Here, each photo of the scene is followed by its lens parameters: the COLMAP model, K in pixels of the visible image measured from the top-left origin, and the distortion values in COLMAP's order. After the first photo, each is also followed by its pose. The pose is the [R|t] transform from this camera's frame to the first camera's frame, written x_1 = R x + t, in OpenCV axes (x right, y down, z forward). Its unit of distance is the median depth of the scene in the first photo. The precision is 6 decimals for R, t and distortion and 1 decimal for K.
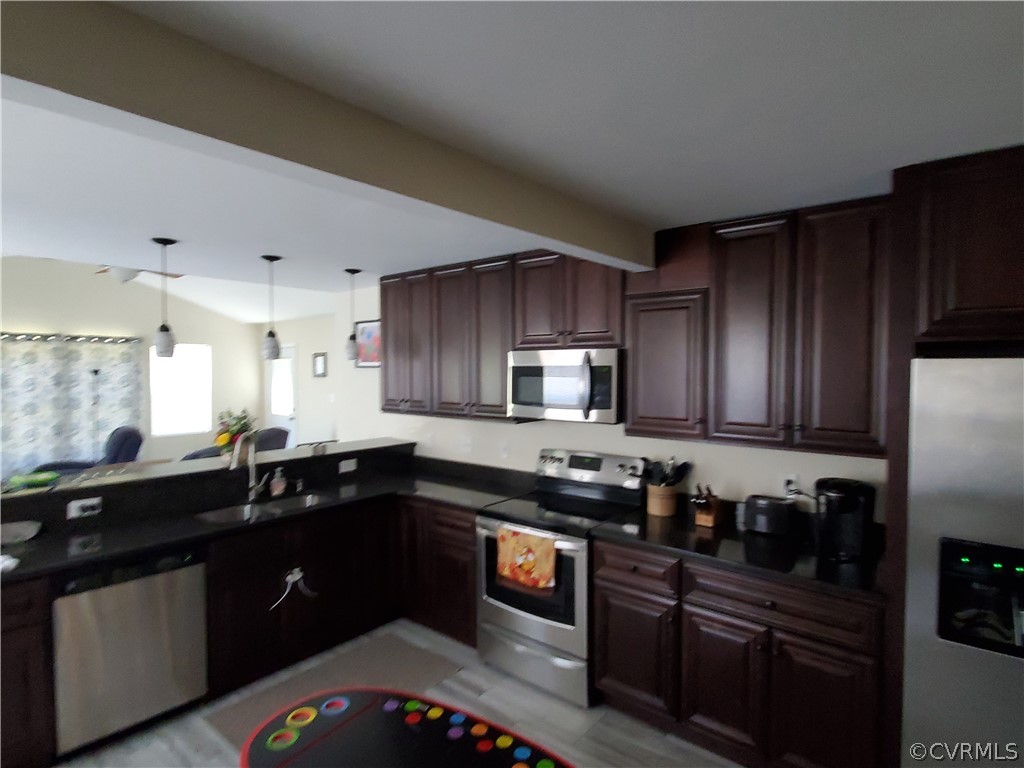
lens RADIAL K [[547.0, 0, 517.5], [0, 547.0, 383.0], [0, 0, 1]] dist [0.006701, -0.010982]
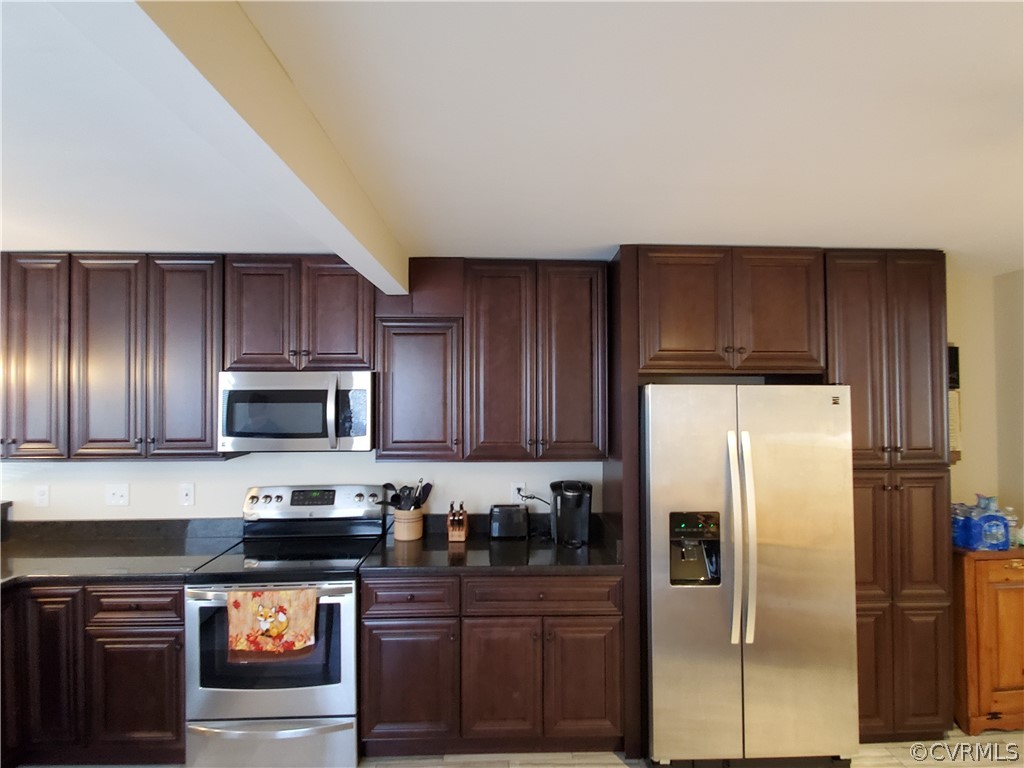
lens RADIAL K [[547.0, 0, 517.5], [0, 547.0, 383.0], [0, 0, 1]] dist [0.006701, -0.010982]
pose [[0.748008, 0.007566, 0.663647, -0.266444], [0.019762, 0.999238, -0.033665, -0.005660], [-0.663396, 0.038297, 0.747288, 0.118988]]
